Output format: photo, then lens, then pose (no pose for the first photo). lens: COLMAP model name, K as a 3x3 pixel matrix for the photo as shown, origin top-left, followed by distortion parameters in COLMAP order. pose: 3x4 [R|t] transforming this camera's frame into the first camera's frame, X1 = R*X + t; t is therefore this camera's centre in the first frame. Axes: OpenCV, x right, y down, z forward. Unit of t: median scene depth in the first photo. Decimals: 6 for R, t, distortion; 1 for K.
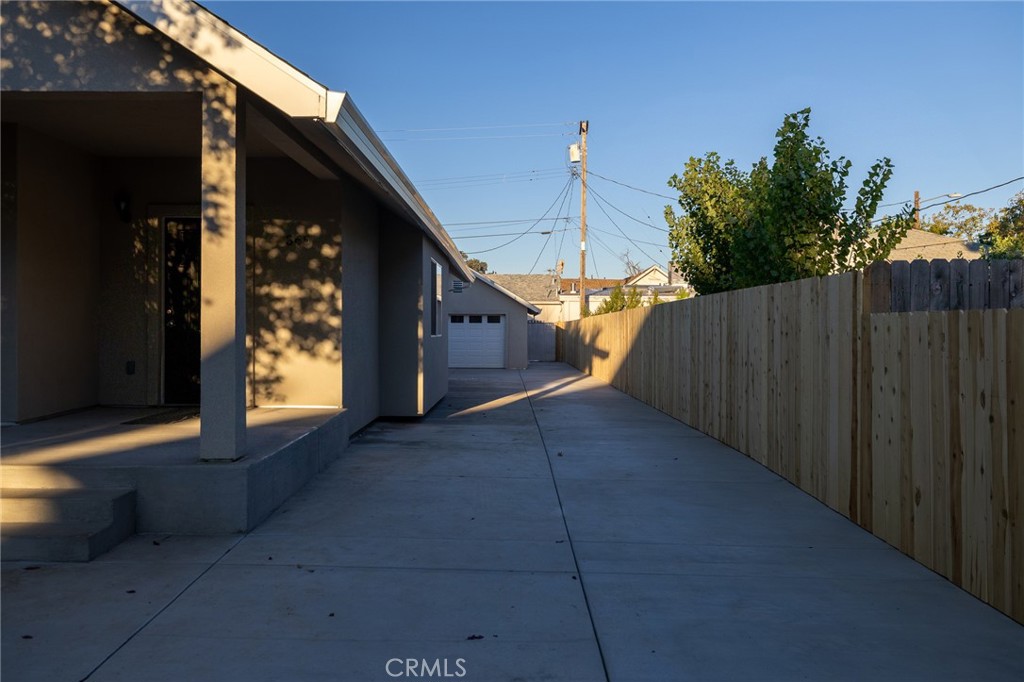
lens RADIAL K [[815.3, 0, 511.6], [0, 815.3, 322.8], [0, 0, 1]] dist [-0.003670, 0.003515]
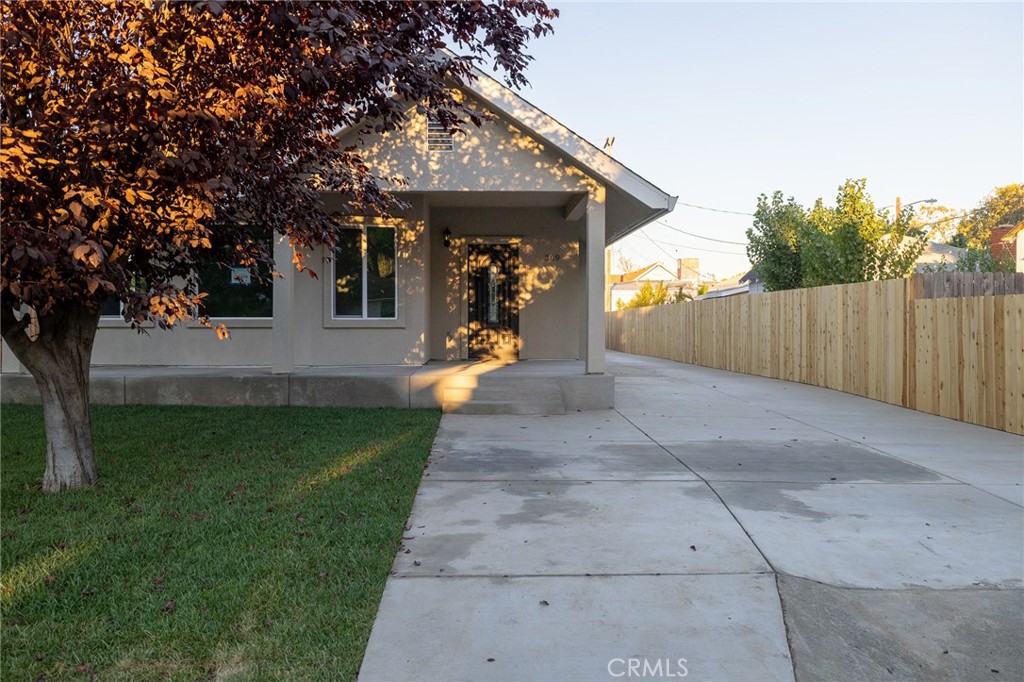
lens RADIAL K [[801.3, 0, 512.3], [0, 801.3, 324.5], [0, 0, 1]] dist [0.005835, -0.000647]
pose [[0.999667, -0.009034, 0.024188, -0.385799], [0.008801, 0.999914, 0.009732, 0.014269], [-0.024274, -0.009516, 0.999660, -0.612524]]
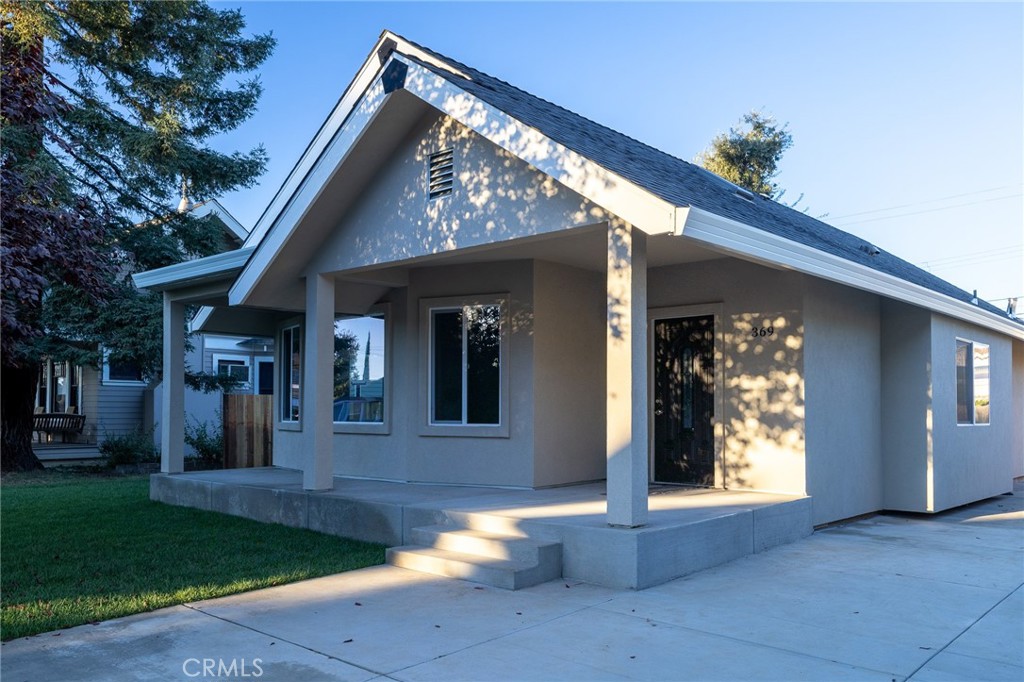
lens RADIAL K [[840.2, 0, 503.5], [0, 840.2, 391.1], [0, 0, 1]] dist [-0.007402, 0.000219]
pose [[0.739114, -0.022024, -0.673220, 0.214205], [0.004210, 0.999597, -0.028080, 0.001239], [0.673567, 0.017920, 0.738909, -0.016866]]
